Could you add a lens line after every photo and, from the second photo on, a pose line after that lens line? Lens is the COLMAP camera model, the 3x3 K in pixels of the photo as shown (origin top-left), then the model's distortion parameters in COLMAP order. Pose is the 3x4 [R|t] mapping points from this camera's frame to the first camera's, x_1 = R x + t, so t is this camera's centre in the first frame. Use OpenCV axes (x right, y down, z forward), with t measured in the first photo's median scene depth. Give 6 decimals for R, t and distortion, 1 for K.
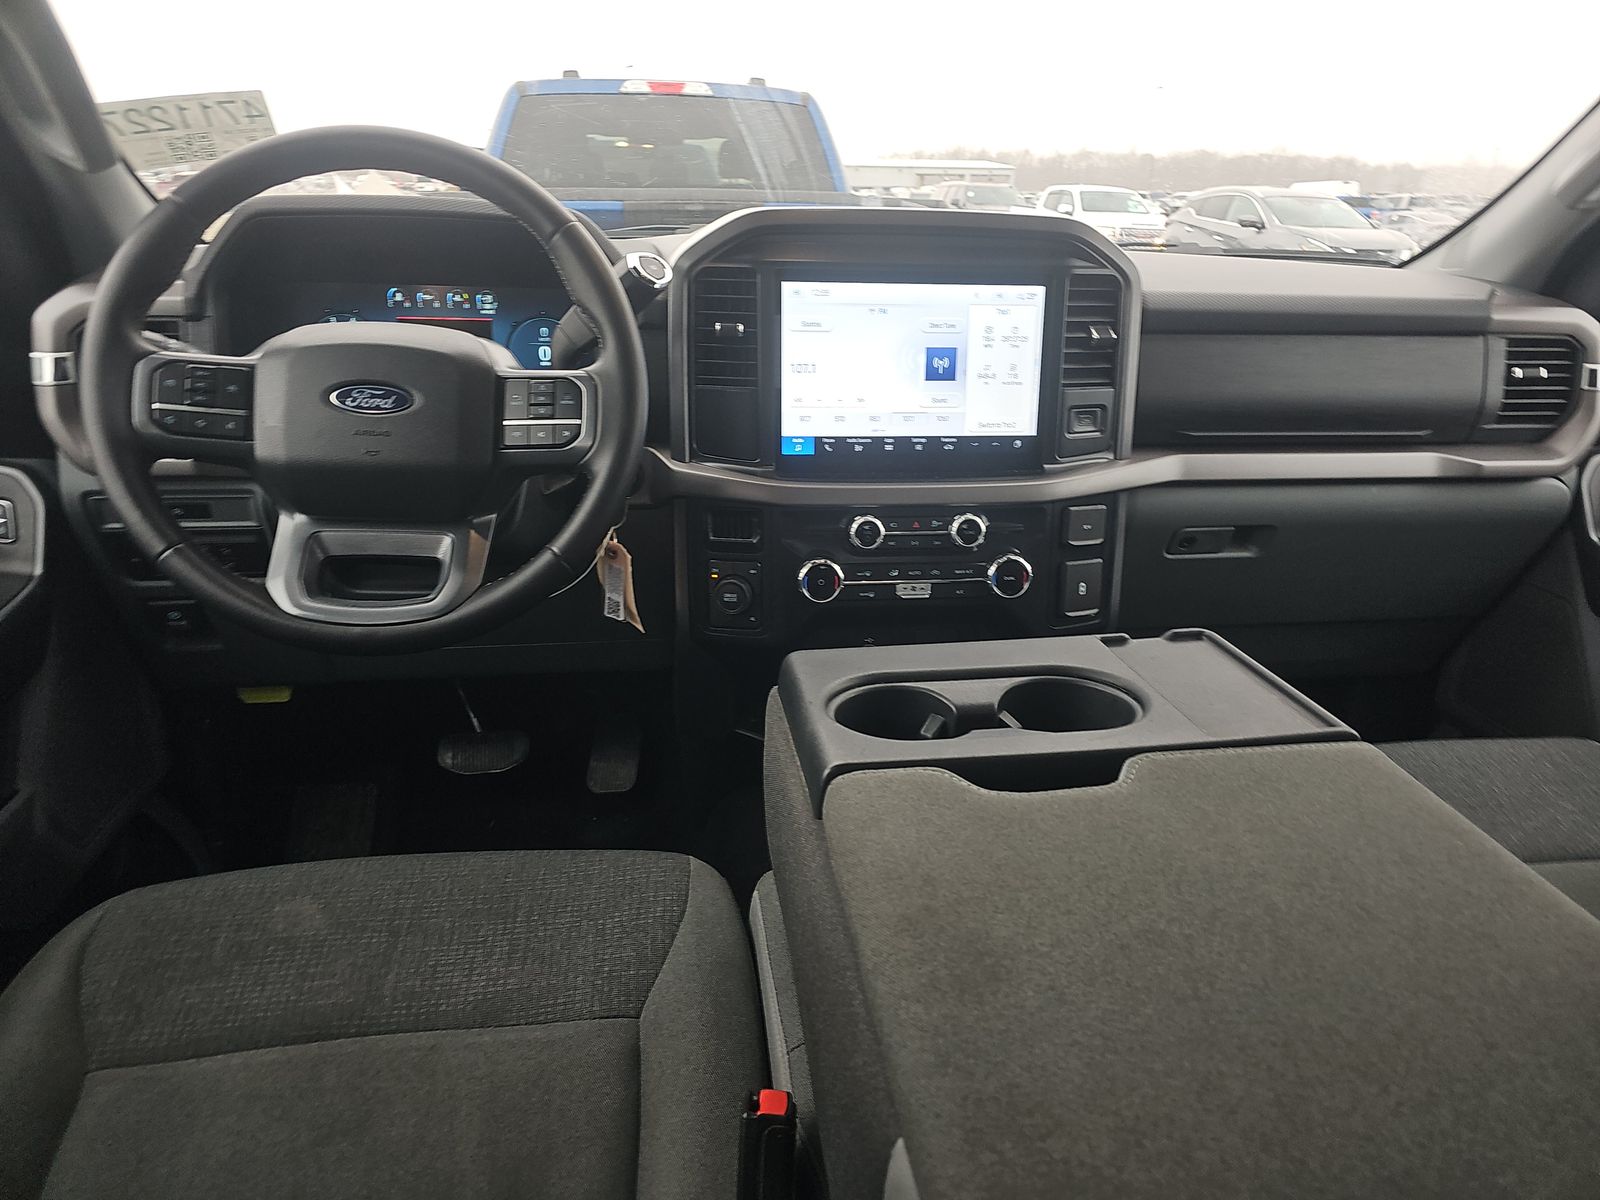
lens RADIAL K [[1116.2, 0, 800.0], [0, 1116.2, 600.0], [0, 0, 1]] dist [0.067633, -0.072624]
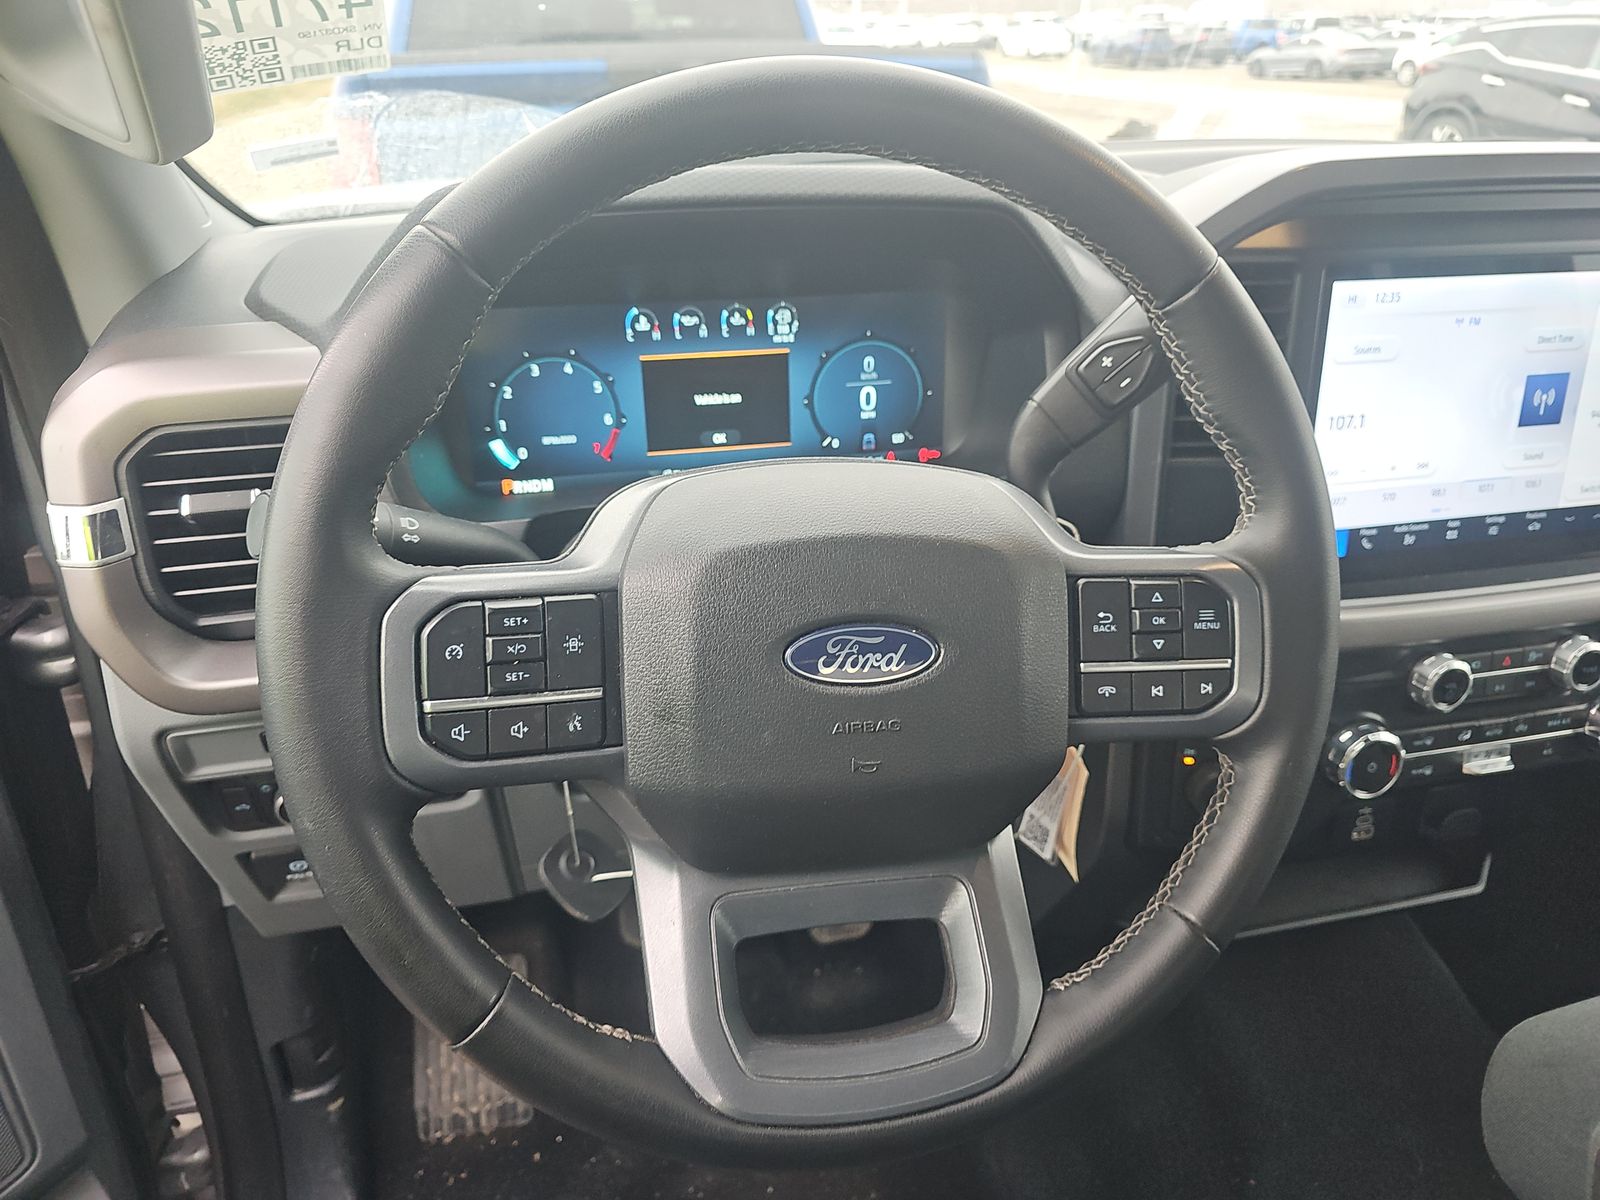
lens RADIAL K [[1147.1, 0, 777.3], [0, 1147.1, 562.3], [0, 0, 1]] dist [0.057976, -0.077930]
pose [[0.994905, -0.057446, 0.082854, -0.348657], [0.049485, 0.994234, 0.095137, -0.201972], [-0.087842, -0.090552, 0.992010, 0.395214]]
